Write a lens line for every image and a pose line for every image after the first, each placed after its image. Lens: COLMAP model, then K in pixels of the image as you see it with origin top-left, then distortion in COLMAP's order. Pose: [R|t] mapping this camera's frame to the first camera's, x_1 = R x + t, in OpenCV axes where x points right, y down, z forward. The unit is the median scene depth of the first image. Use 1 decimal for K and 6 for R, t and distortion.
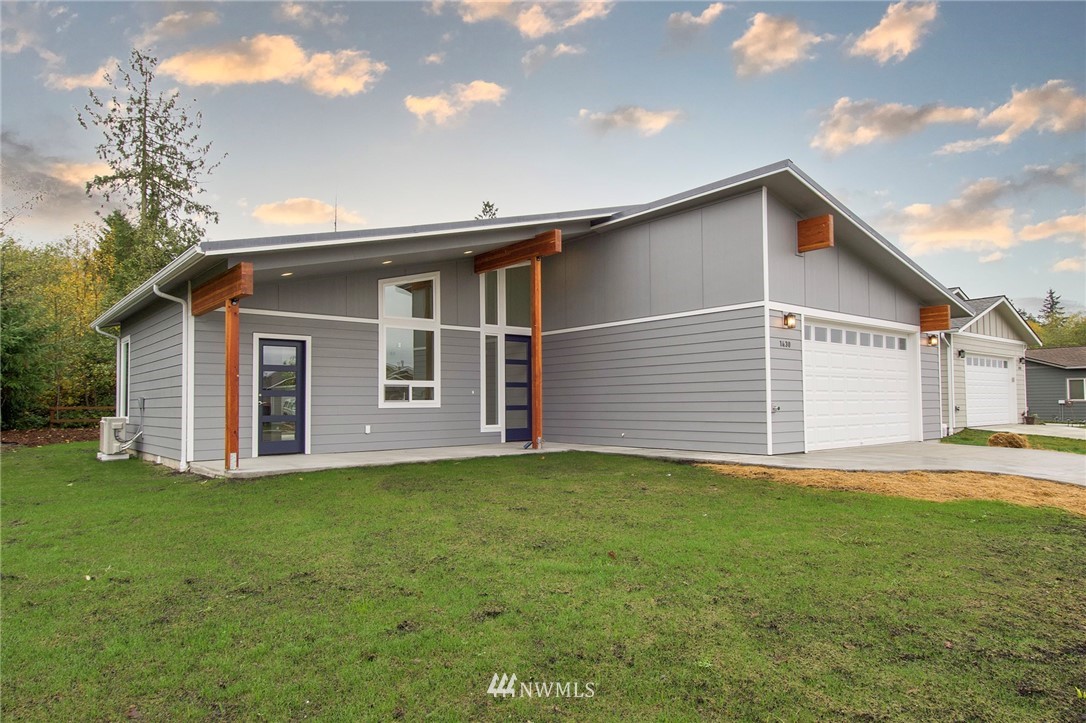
lens RADIAL K [[672.9, 0, 542.9], [0, 672.9, 380.3], [0, 0, 1]] dist [0.019352, -0.001622]
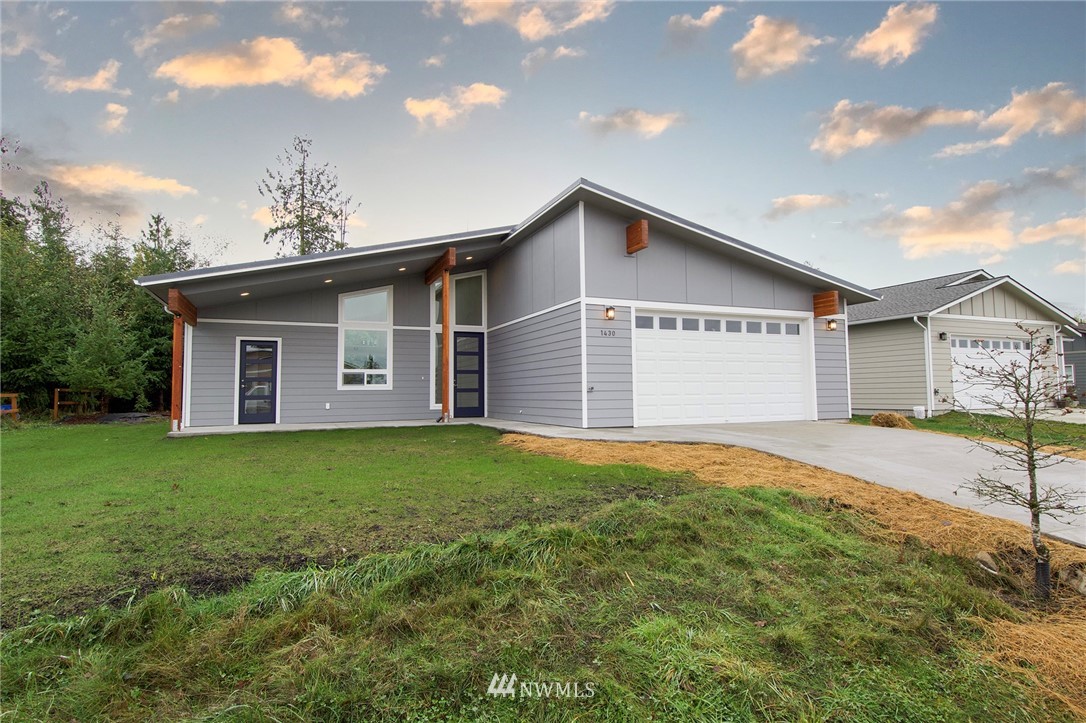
lens RADIAL K [[578.0, 0, 547.8], [0, 578.0, 353.7], [0, 0, 1]] dist [0.035005, -0.025491]
pose [[0.961177, -0.020882, -0.275142, 0.427126], [0.012478, 0.999402, -0.032257, 0.010386], [0.275651, 0.027571, 0.960862, 0.009955]]
